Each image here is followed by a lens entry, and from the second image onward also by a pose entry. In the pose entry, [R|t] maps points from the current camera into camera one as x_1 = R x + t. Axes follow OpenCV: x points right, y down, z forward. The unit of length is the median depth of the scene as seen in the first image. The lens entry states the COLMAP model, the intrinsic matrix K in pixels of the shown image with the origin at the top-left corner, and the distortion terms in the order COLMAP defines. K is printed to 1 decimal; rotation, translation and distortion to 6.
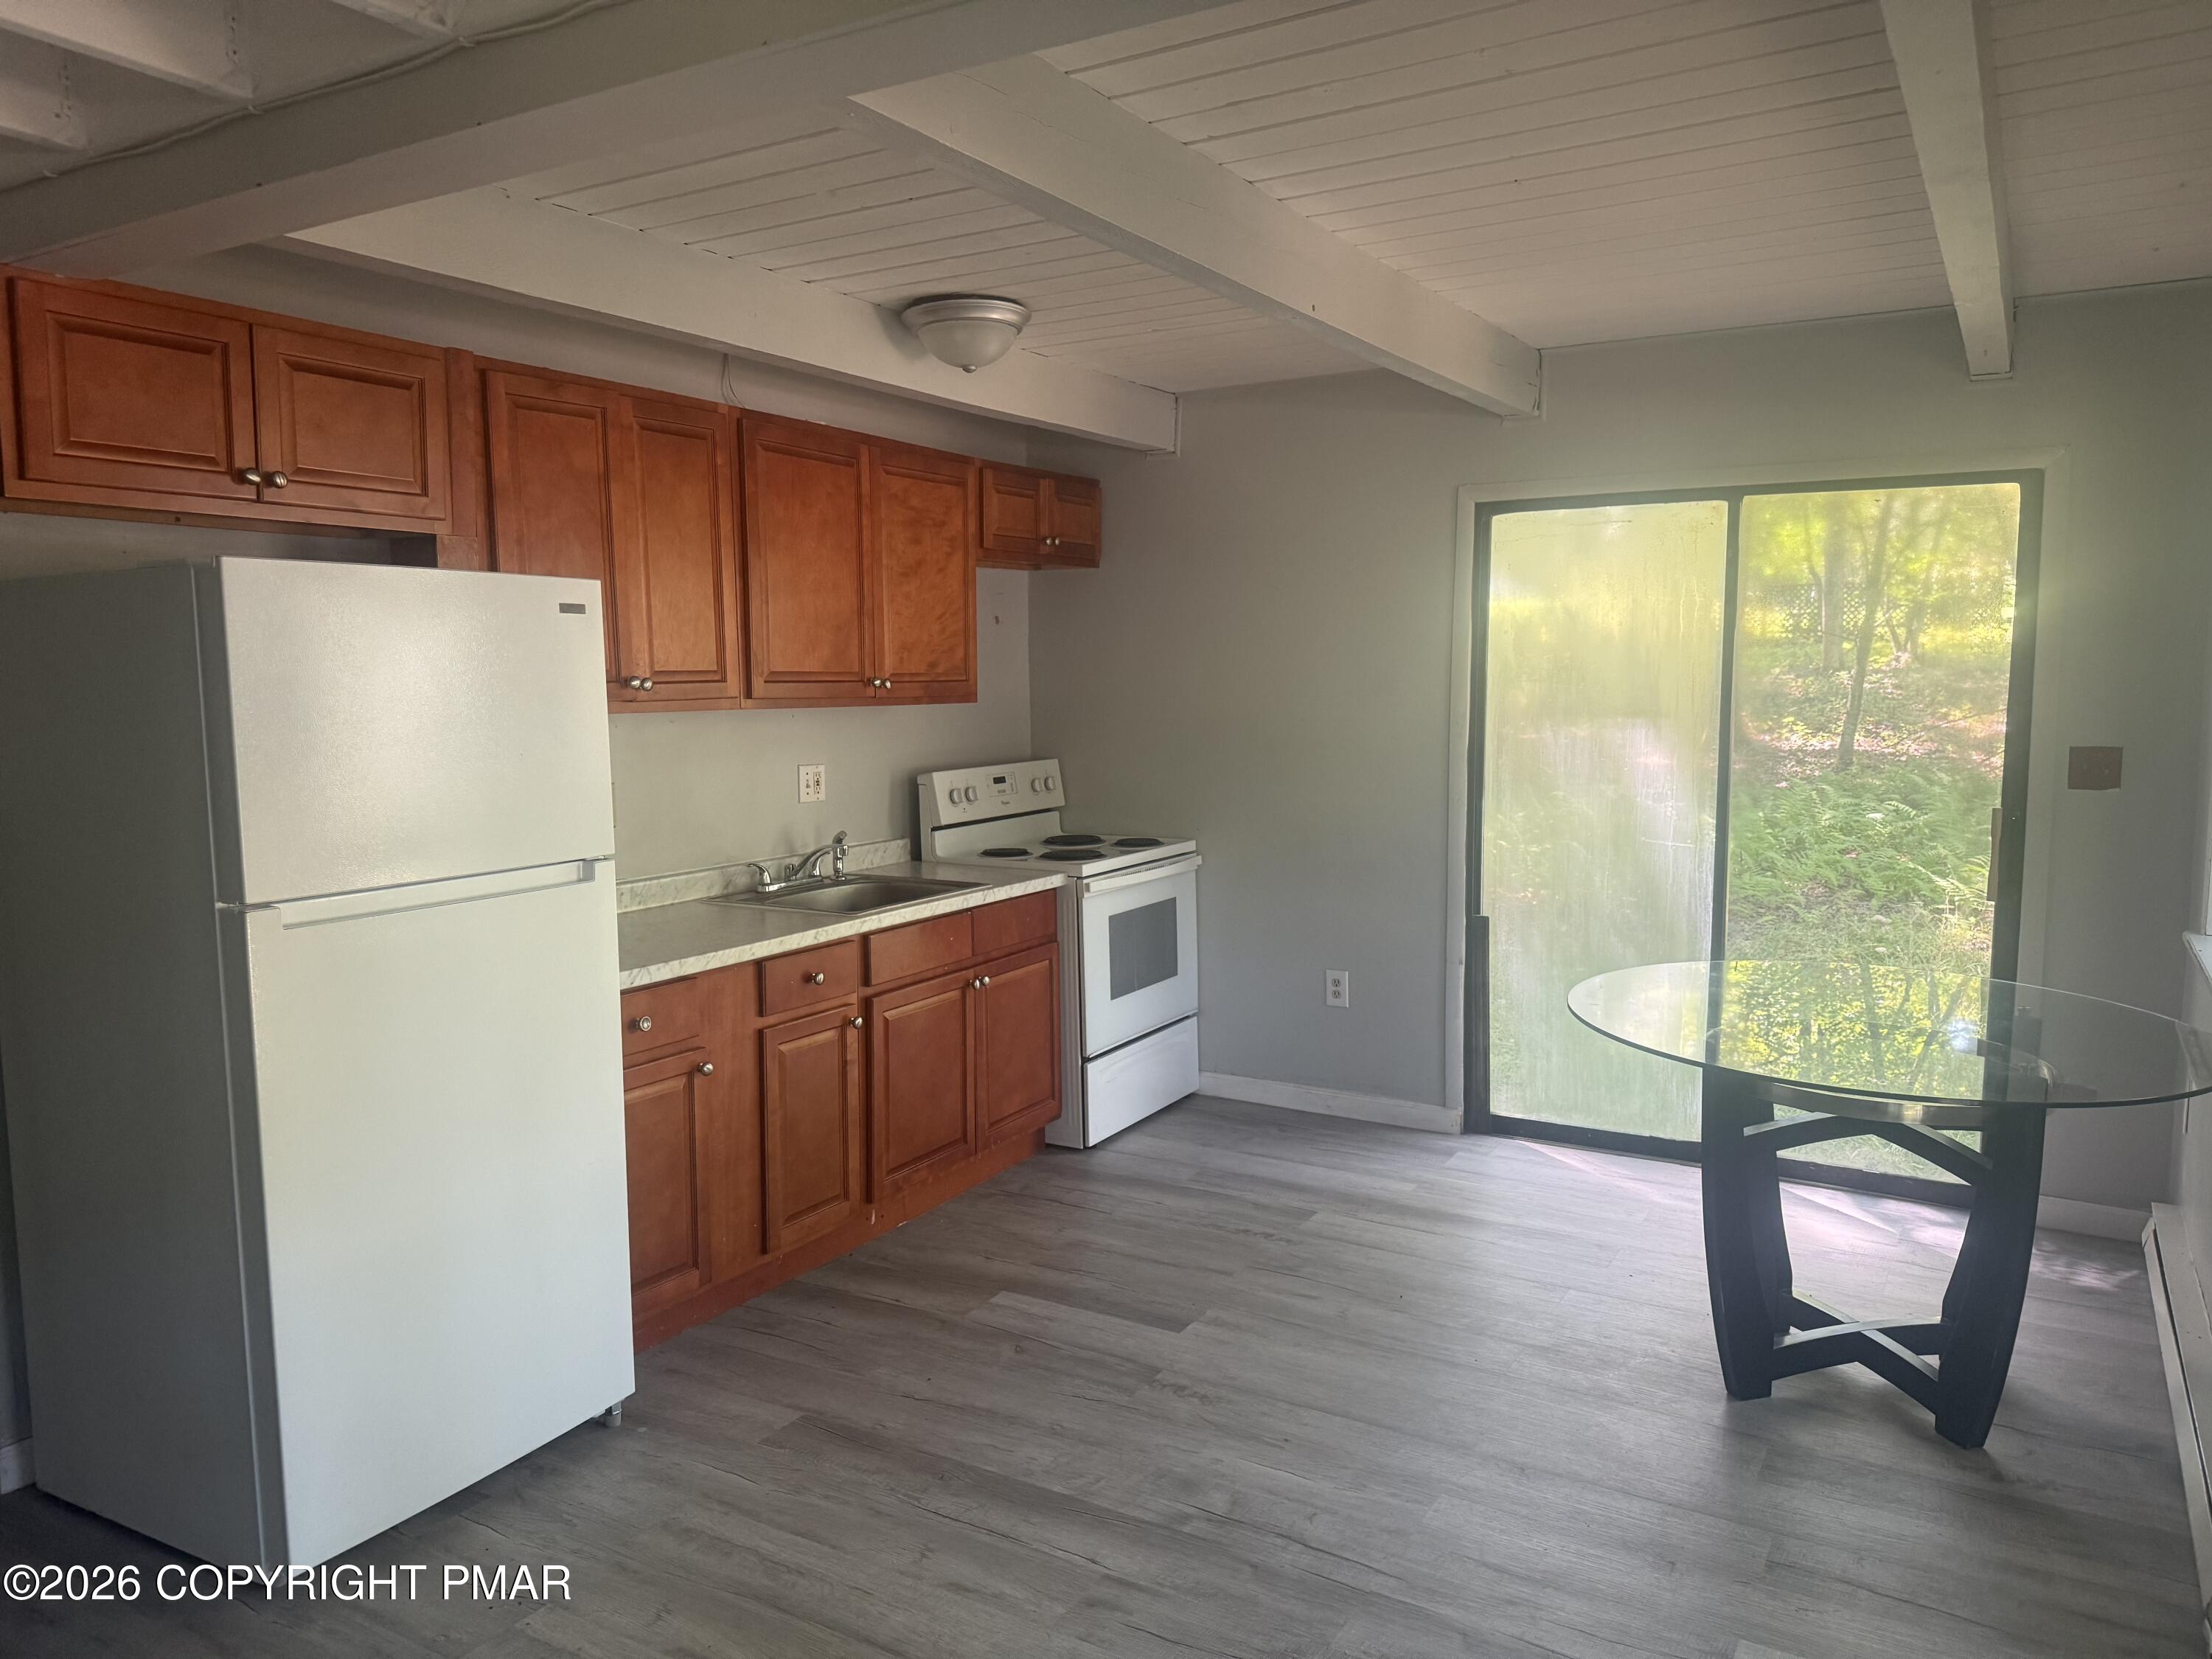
lens RADIAL K [[1578.5, 0, 1086.3], [0, 1578.5, 833.9], [0, 0, 1]] dist [0.074680, -0.058572]
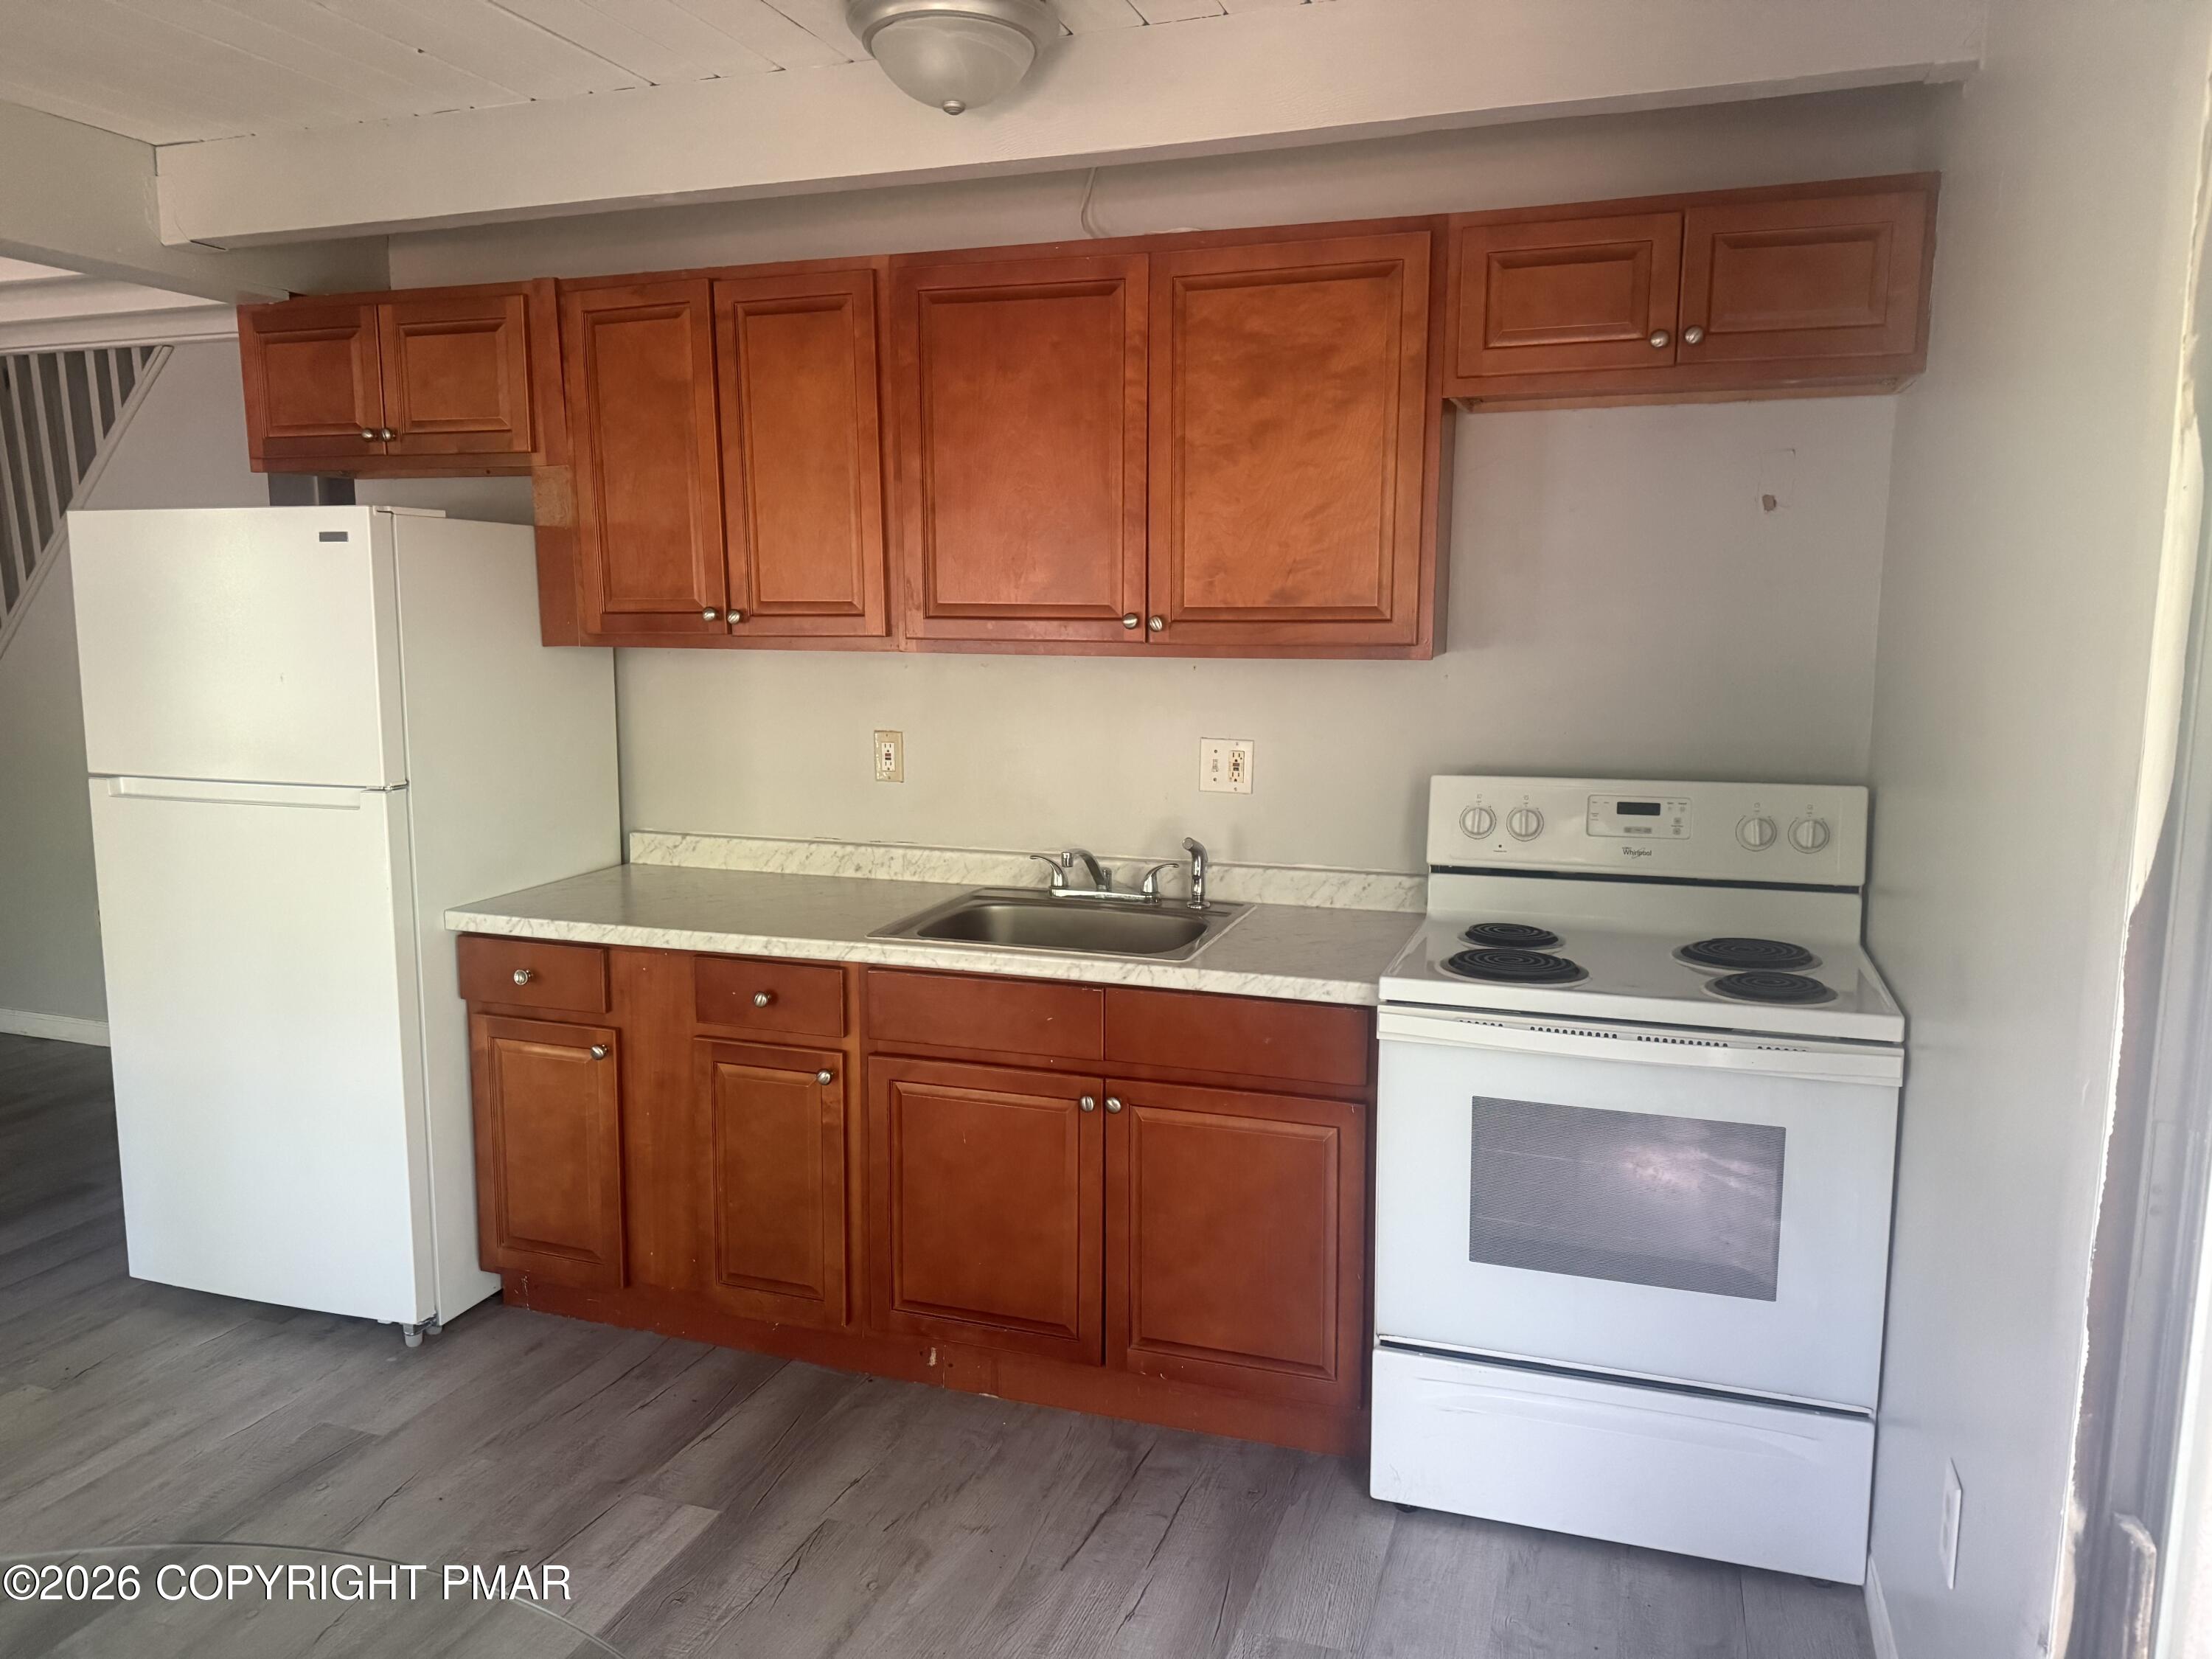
lens RADIAL K [[1578.5, 0, 1101.9], [0, 1578.5, 833.5], [0, 0, 1]] dist [0.074680, -0.058572]
pose [[0.184746, 0.150816, -0.971146, 0.526599], [-0.103066, 0.985680, 0.133466, -0.095789], [0.977367, 0.075435, 0.197644, 0.869525]]
